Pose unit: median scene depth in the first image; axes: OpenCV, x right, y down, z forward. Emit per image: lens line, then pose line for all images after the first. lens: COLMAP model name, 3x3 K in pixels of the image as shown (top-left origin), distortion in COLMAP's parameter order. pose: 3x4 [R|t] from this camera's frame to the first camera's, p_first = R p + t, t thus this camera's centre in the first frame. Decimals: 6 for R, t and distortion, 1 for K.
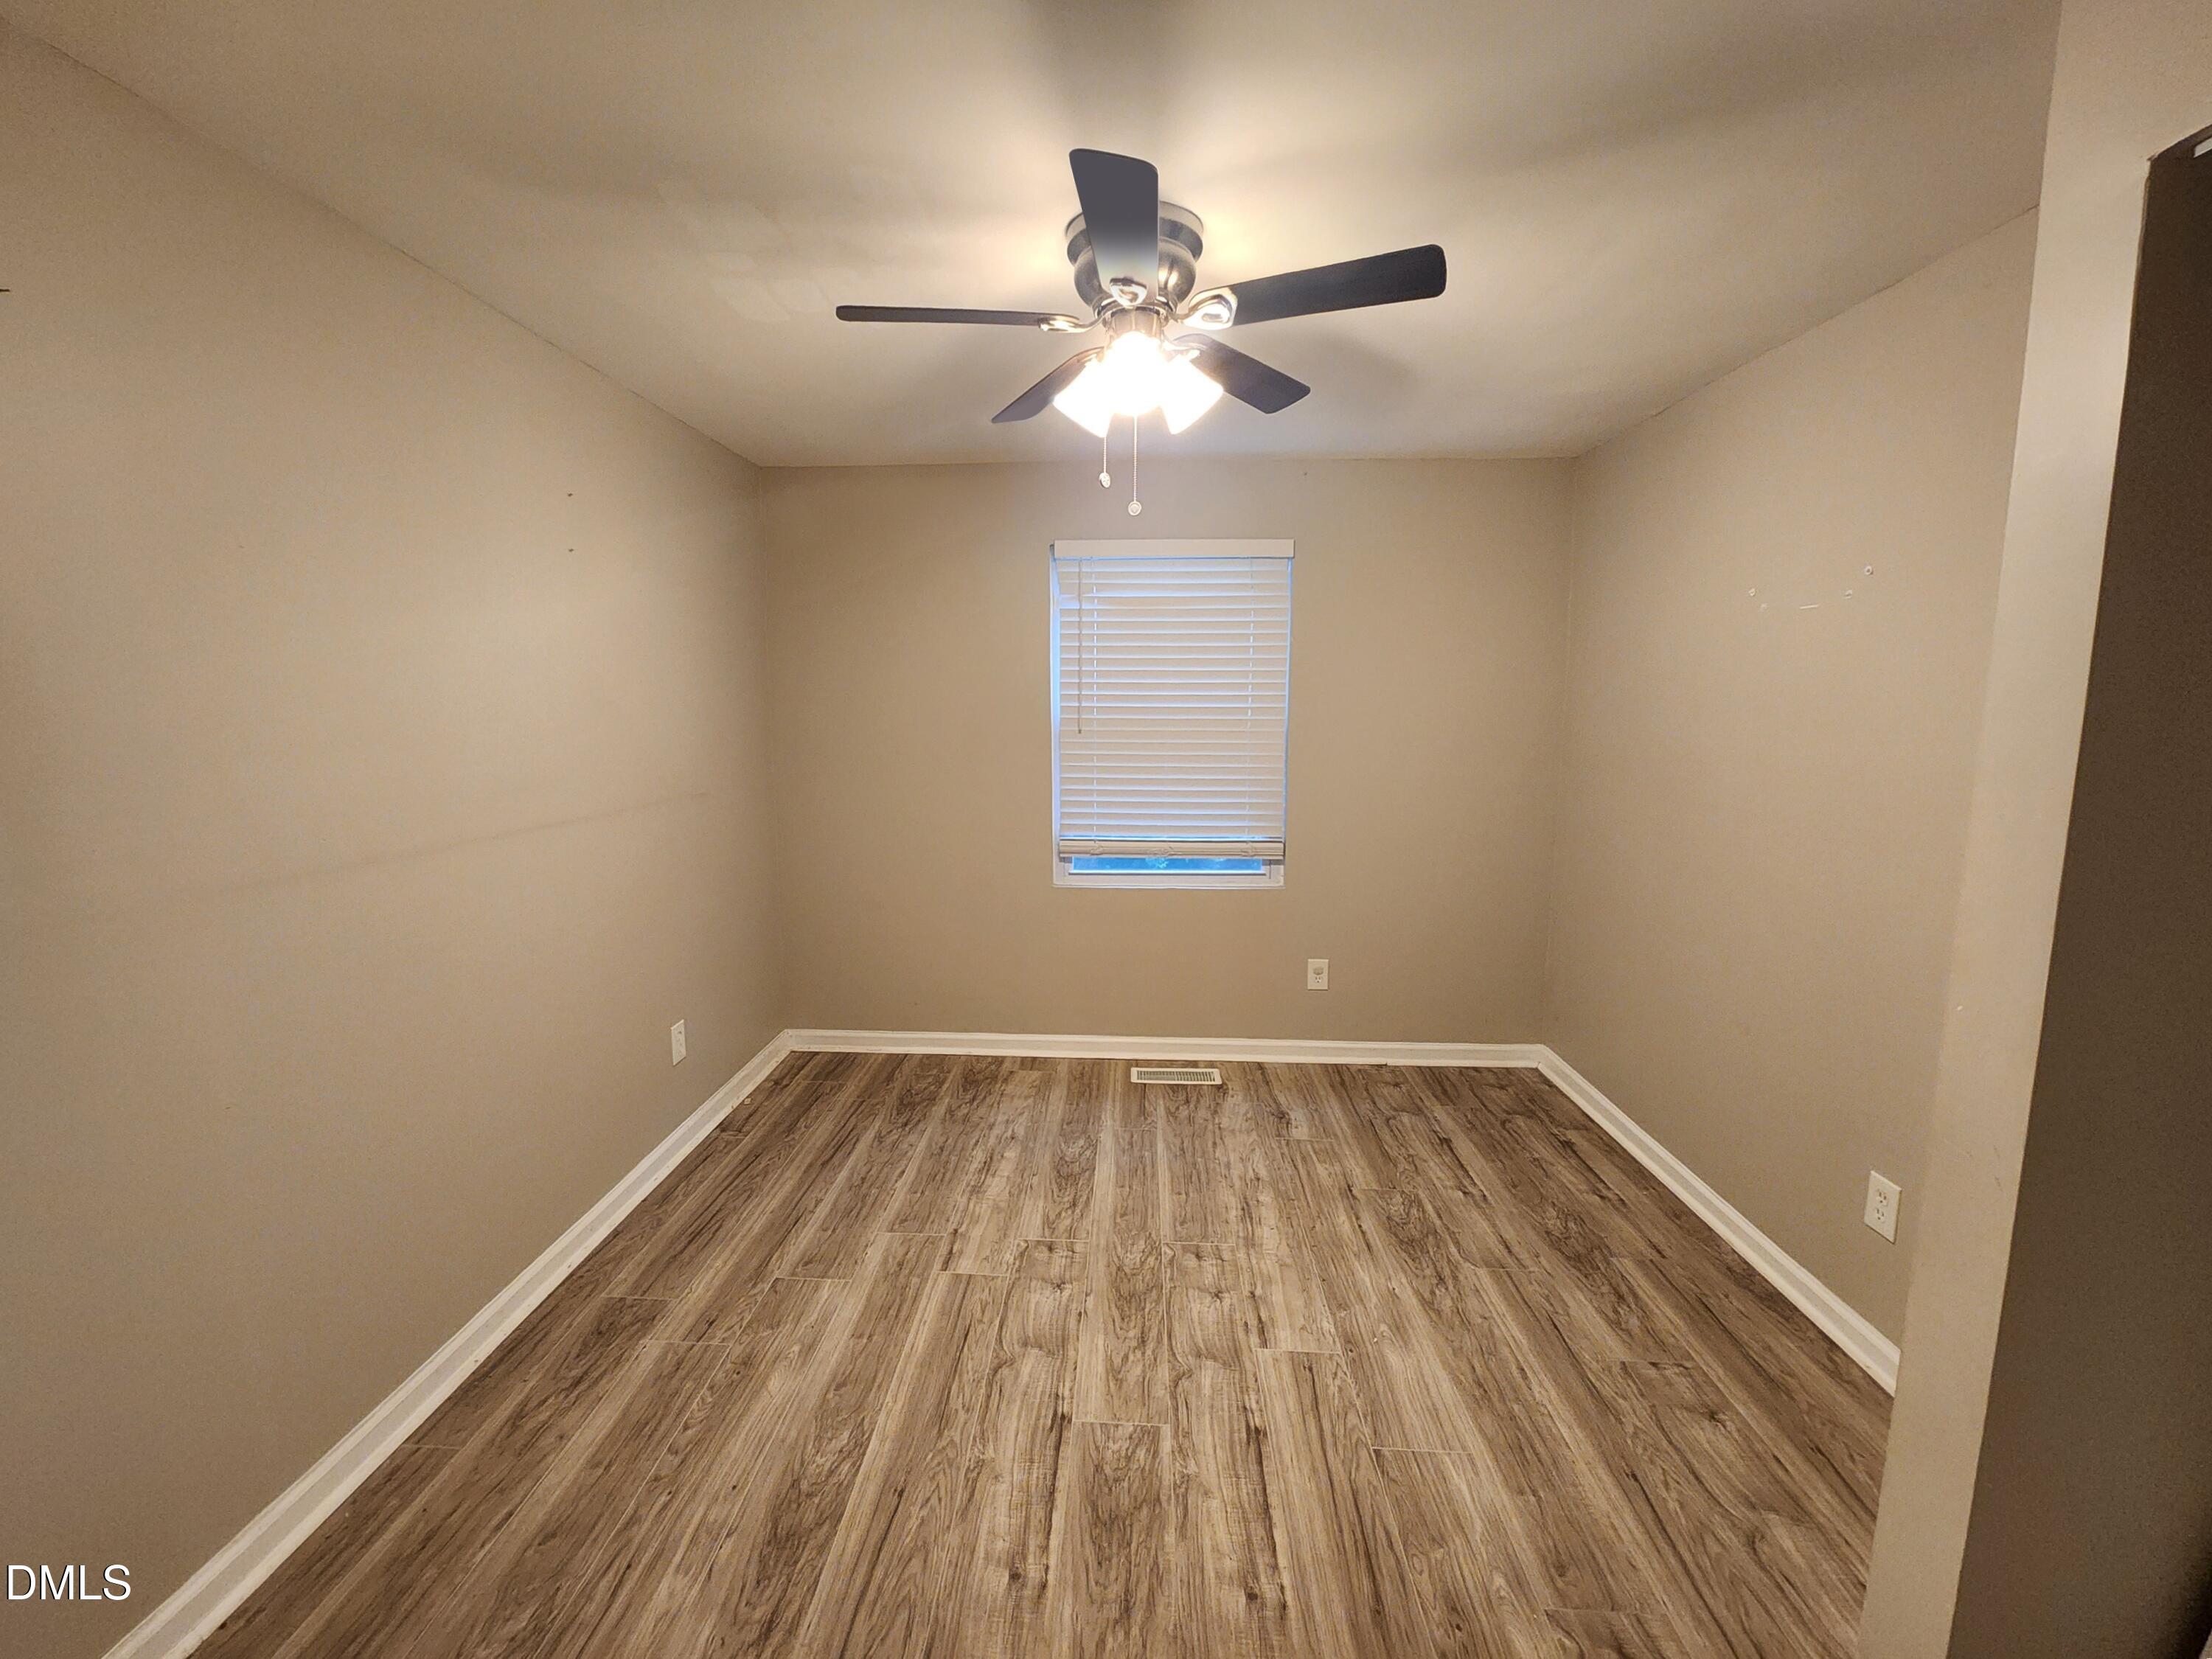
lens RADIAL K [[899.2, 0, 1104.0], [0, 899.2, 781.3], [0, 0, 1]] dist [0.004504, -0.000146]
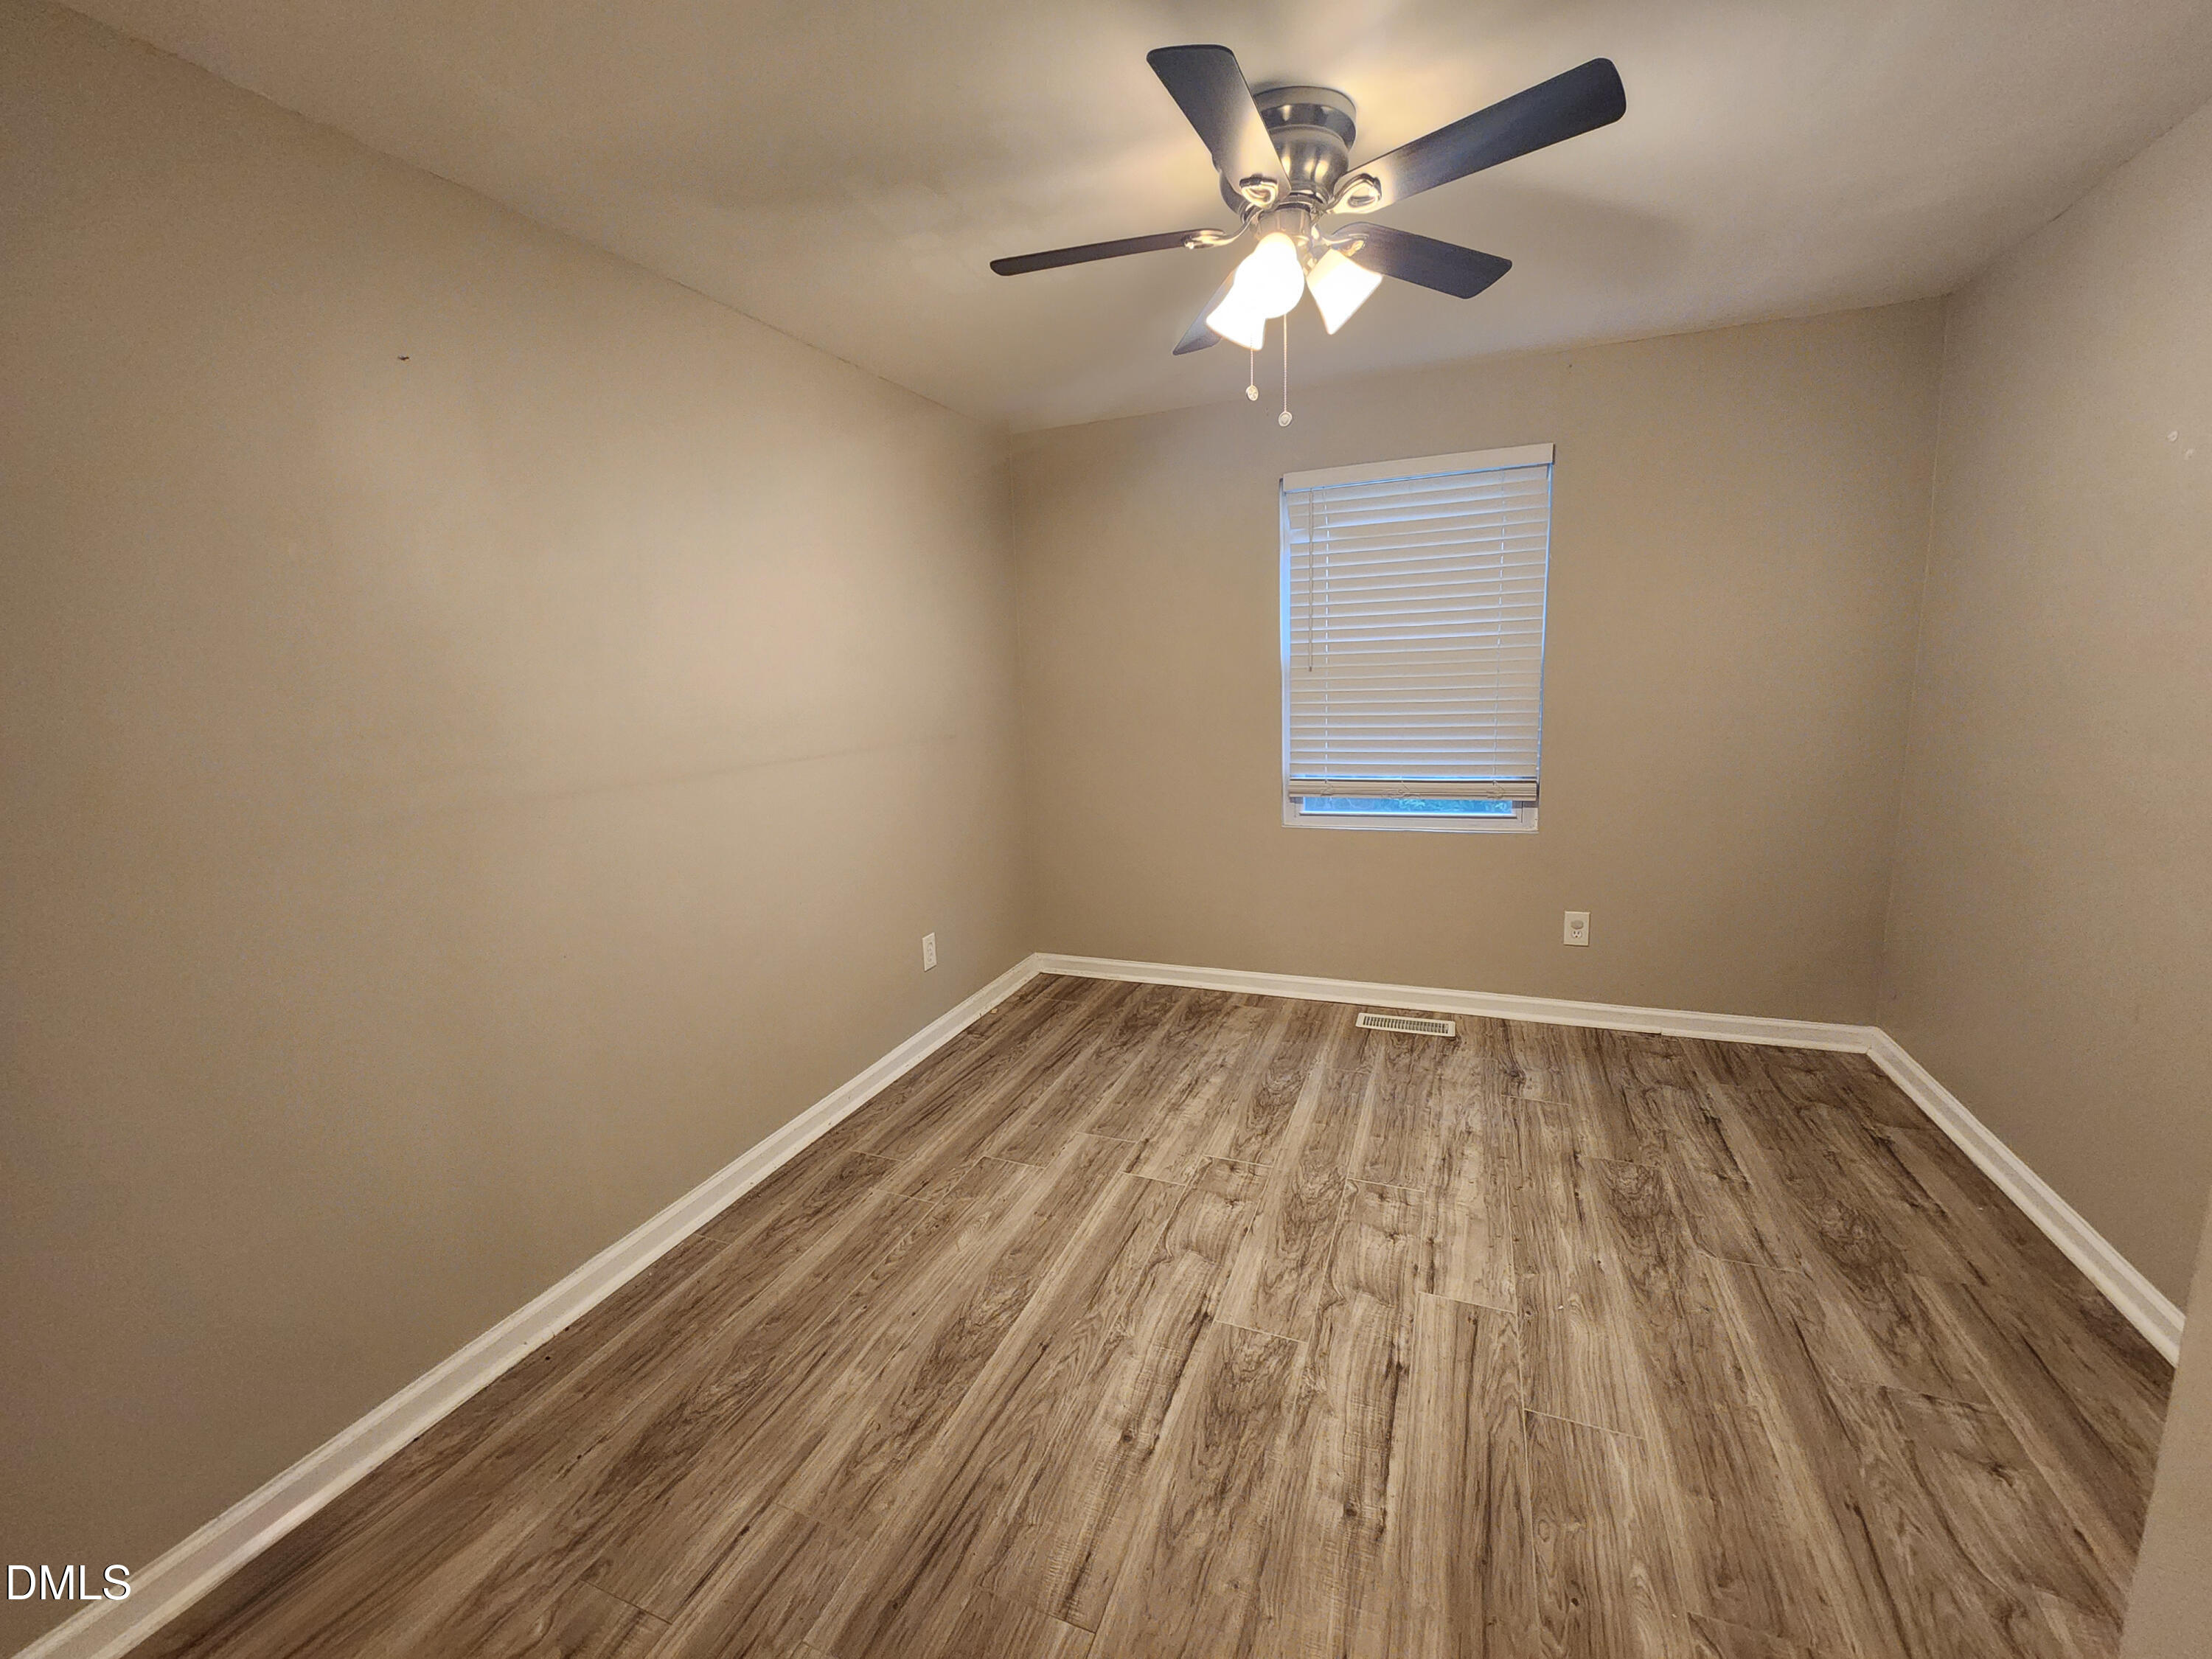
lens RADIAL K [[899.2, 0, 1117.8], [0, 899.2, 774.2], [0, 0, 1]] dist [0.004504, -0.000146]
pose [[0.945876, -0.002921, -0.324514, 0.179811], [0.014276, 0.999366, 0.032614, 0.045697], [0.324213, -0.035482, 0.945318, 0.011735]]
